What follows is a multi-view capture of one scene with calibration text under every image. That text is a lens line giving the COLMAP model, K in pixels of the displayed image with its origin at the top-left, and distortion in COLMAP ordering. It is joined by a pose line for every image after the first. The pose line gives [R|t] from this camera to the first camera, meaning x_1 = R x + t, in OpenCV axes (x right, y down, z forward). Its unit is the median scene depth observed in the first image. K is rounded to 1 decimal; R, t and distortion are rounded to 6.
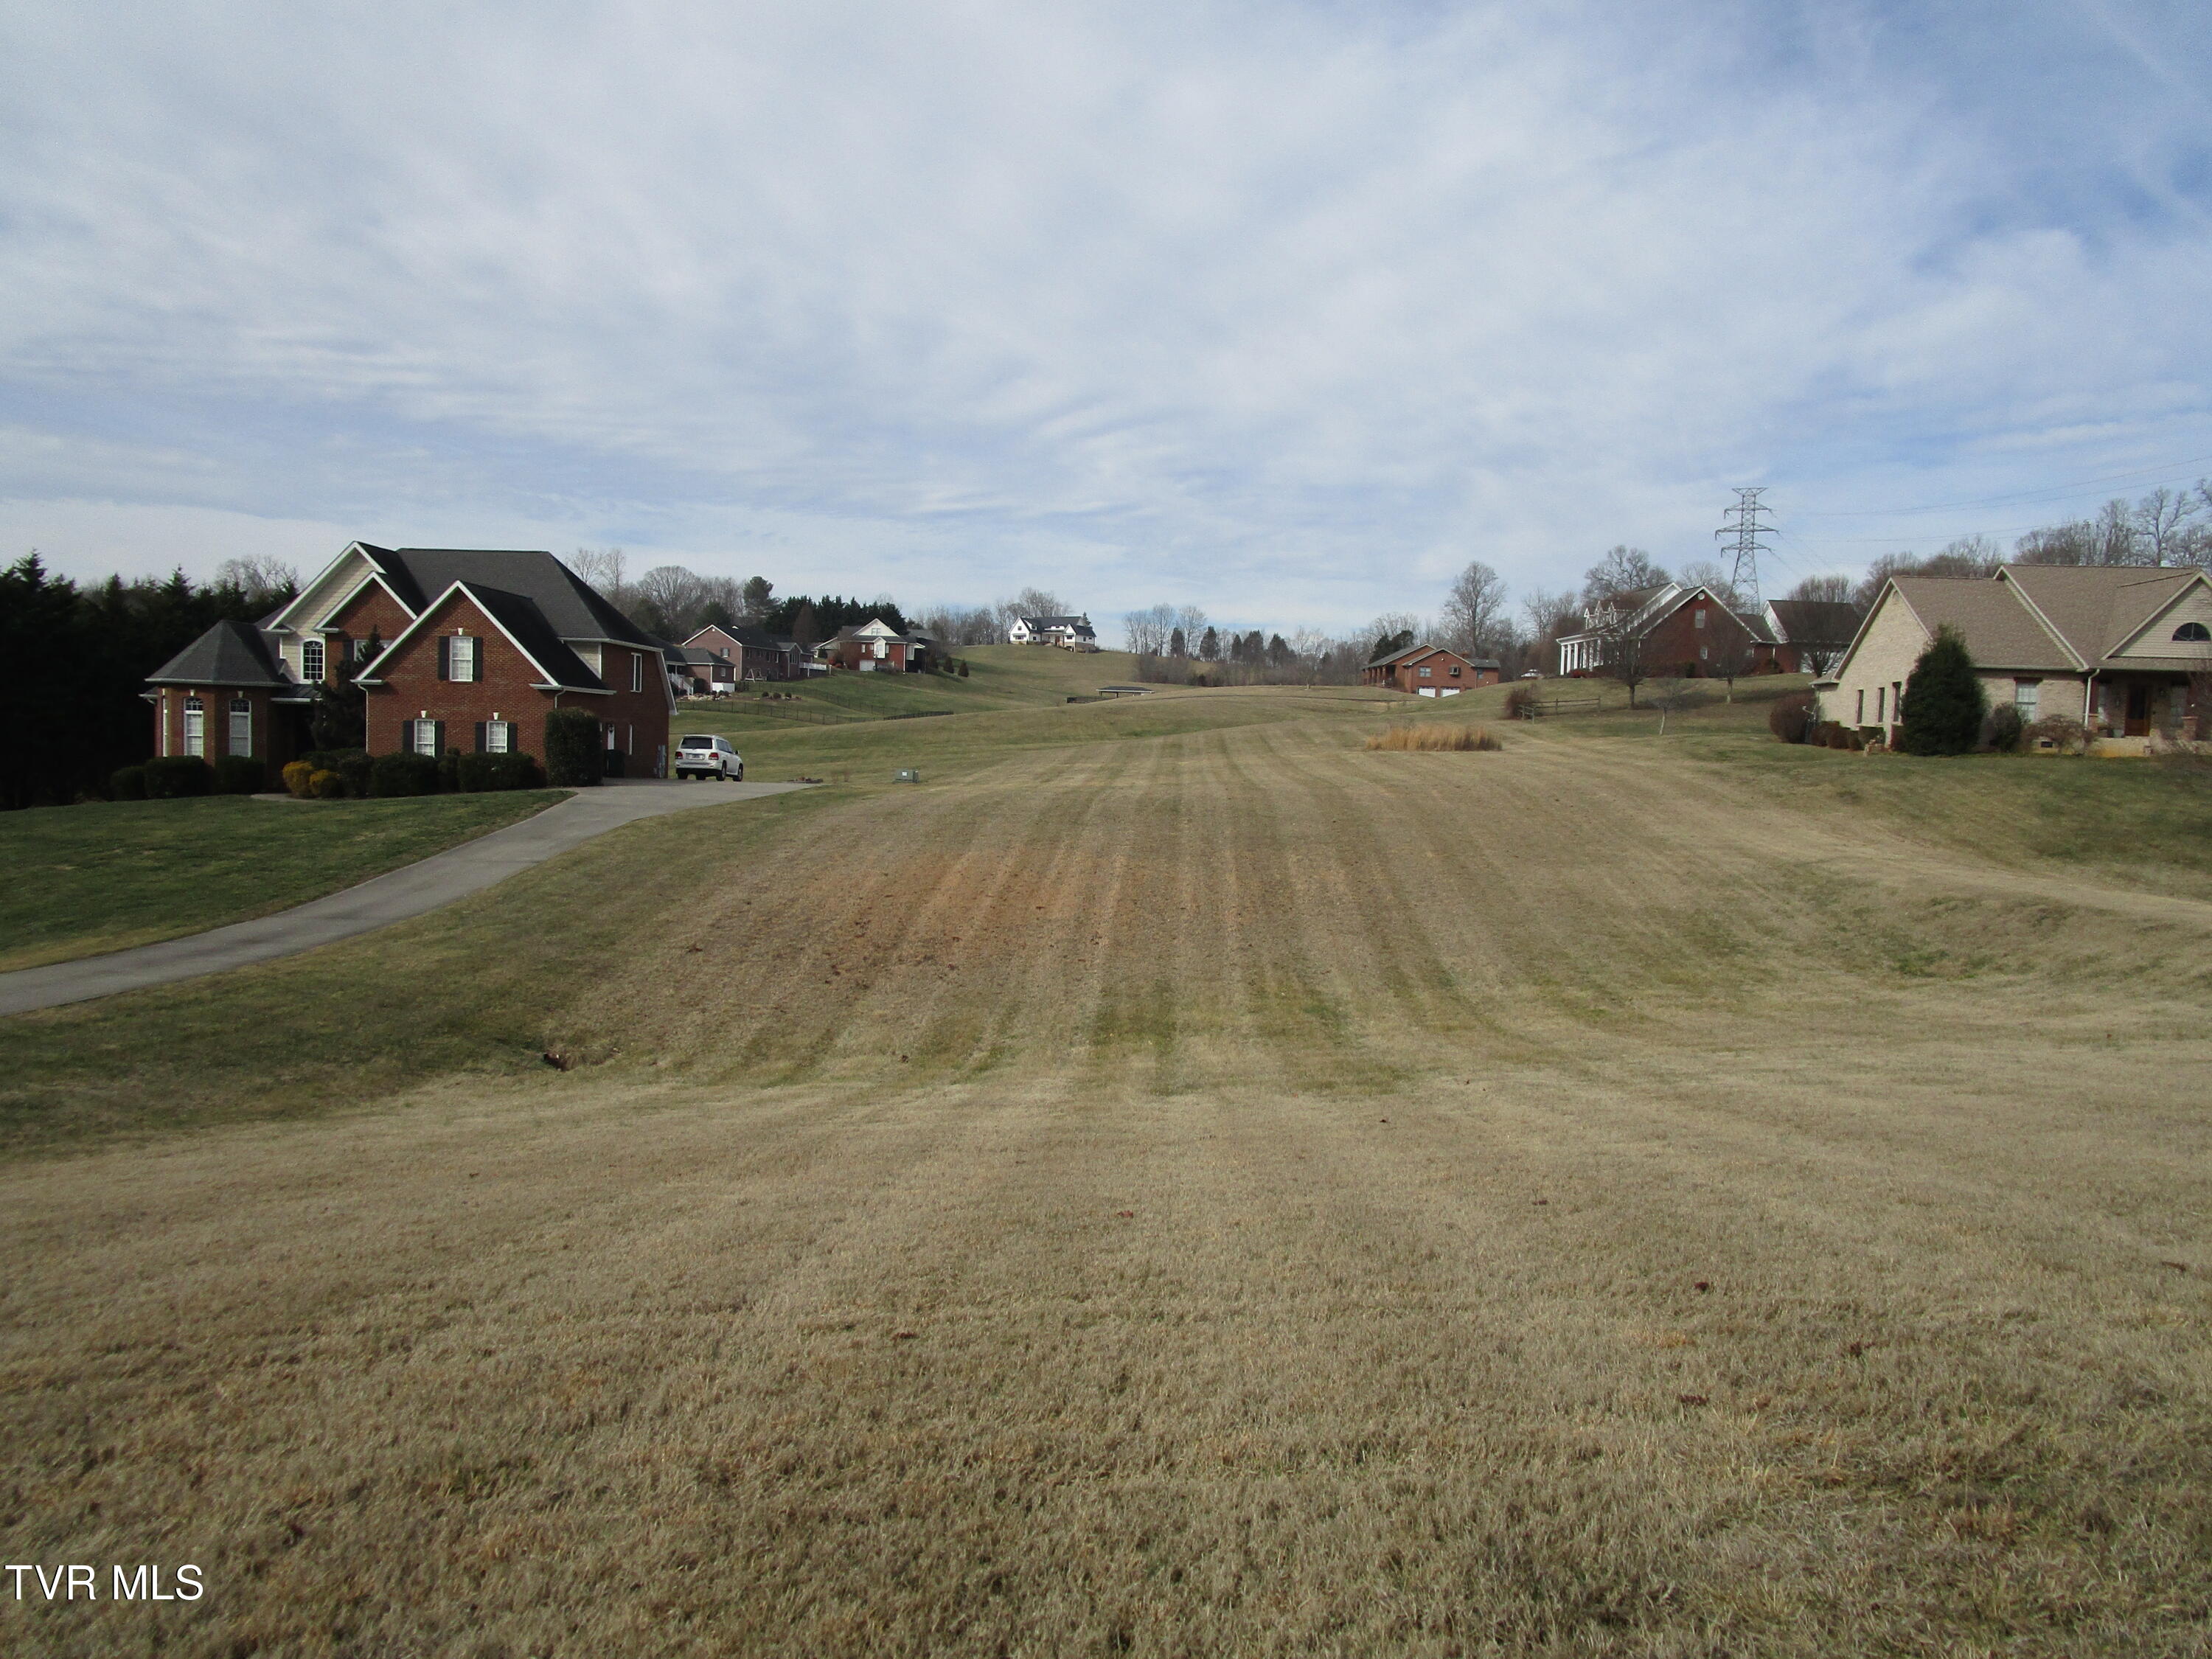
lens RADIAL K [[1566.9, 0, 1088.1], [0, 1566.9, 829.1], [0, 0, 1]] dist [-0.035904, 0.005574]
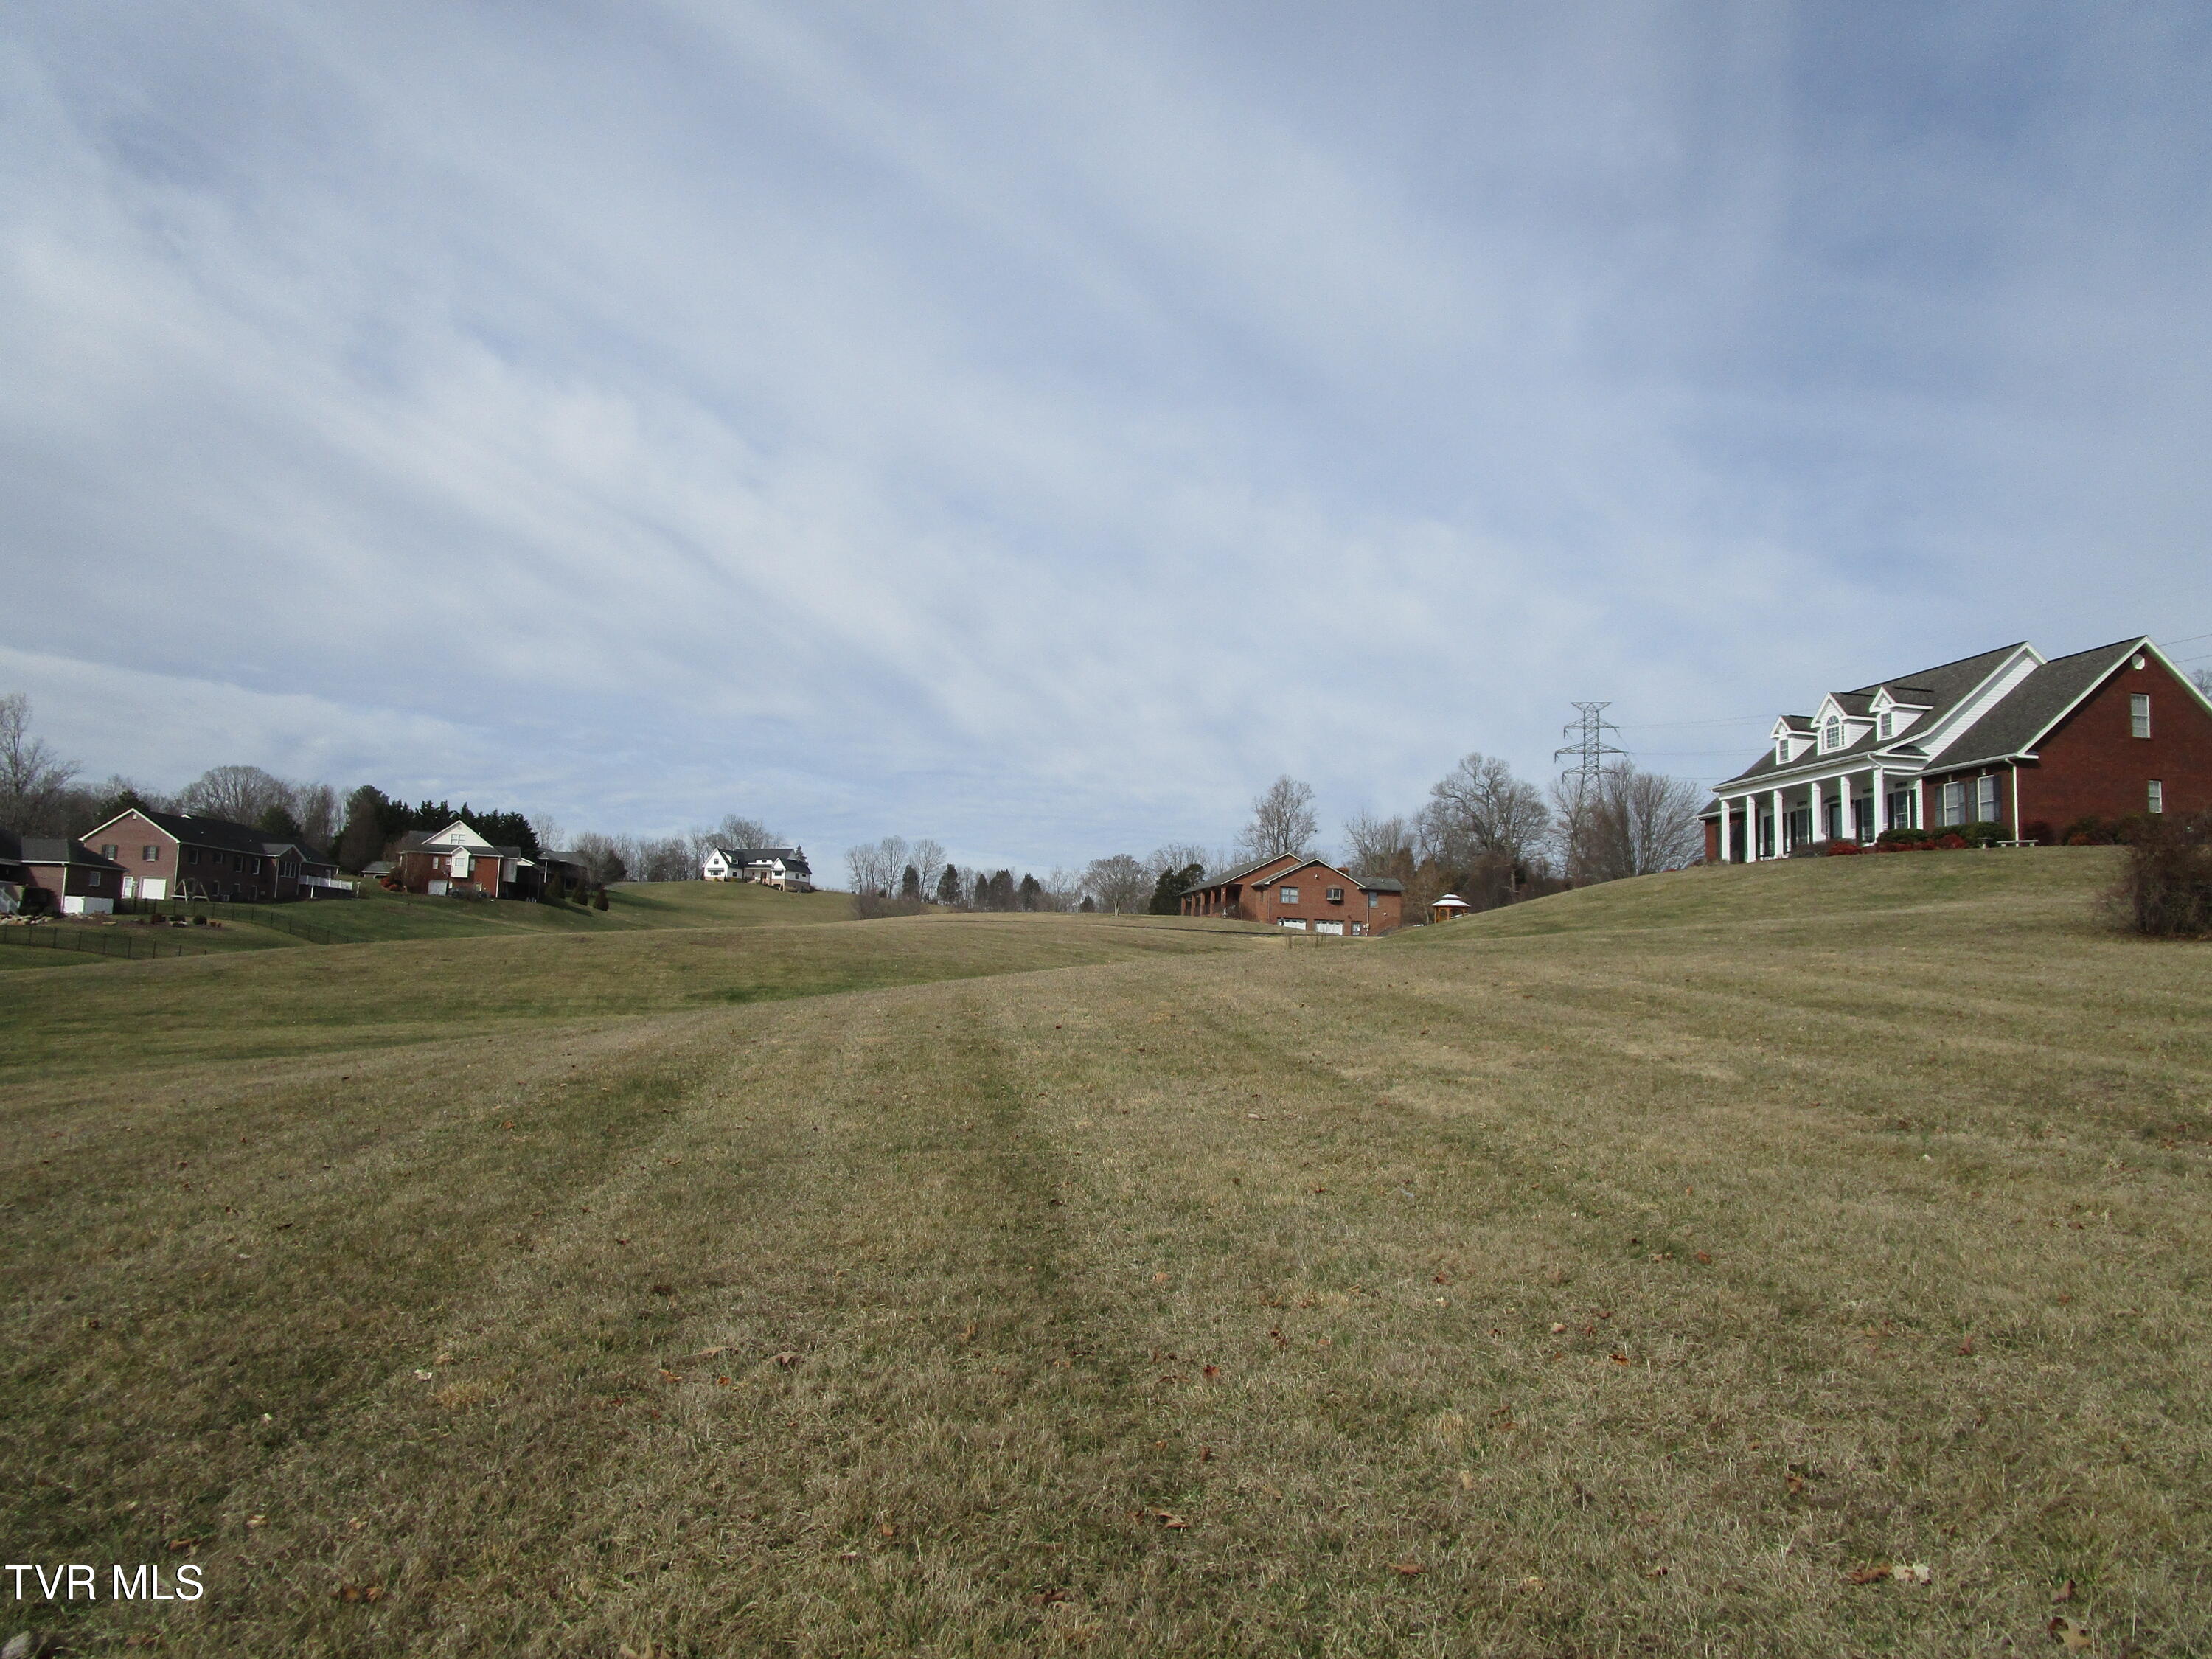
lens RADIAL K [[1566.9, 0, 1088.1], [0, 1566.9, 829.1], [0, 0, 1]] dist [-0.035904, 0.005574]
pose [[0.986459, 0.021404, 0.162605, 0.118621], [0.005514, 0.986559, -0.163314, -0.088130], [-0.163915, 0.161999, 0.973082, 1.414088]]
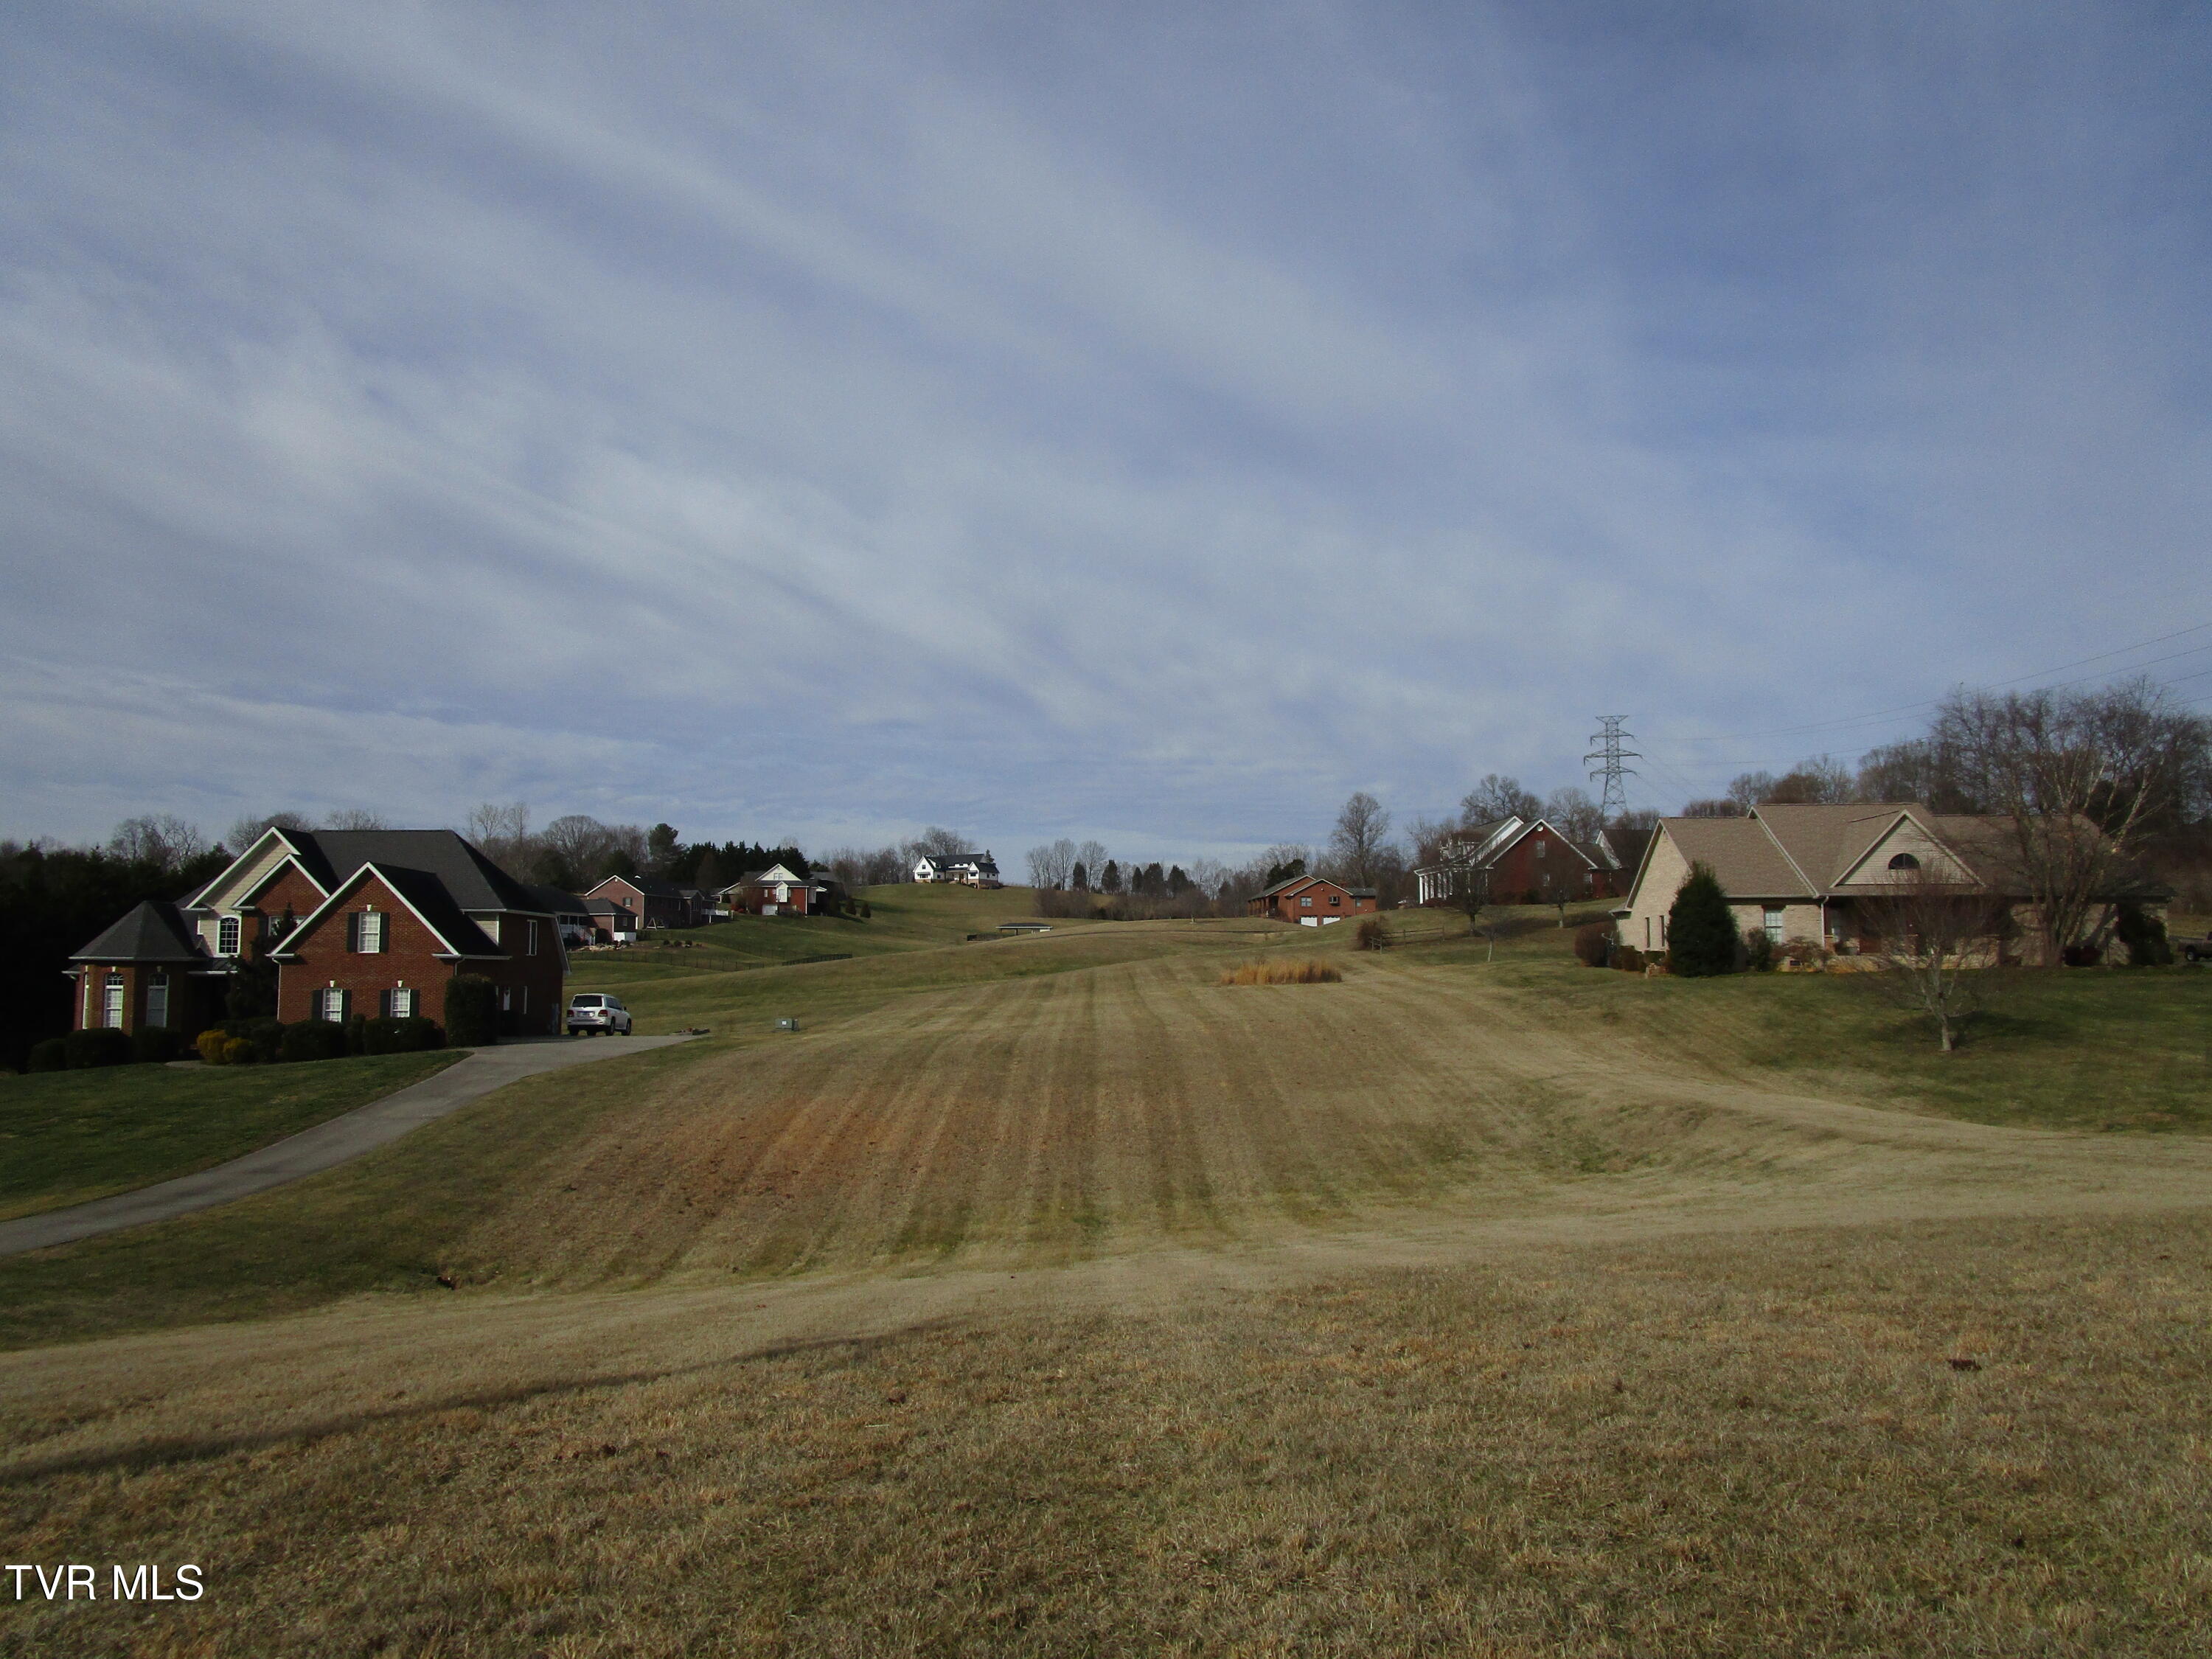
lens RADIAL K [[1566.9, 0, 1088.1], [0, 1566.9, 829.1], [0, 0, 1]] dist [-0.035904, 0.005574]
pose [[0.997990, -0.026494, 0.057563, 0.039903], [0.034668, 0.988675, -0.146013, -0.003187], [-0.053043, 0.147715, 0.987607, -0.113285]]
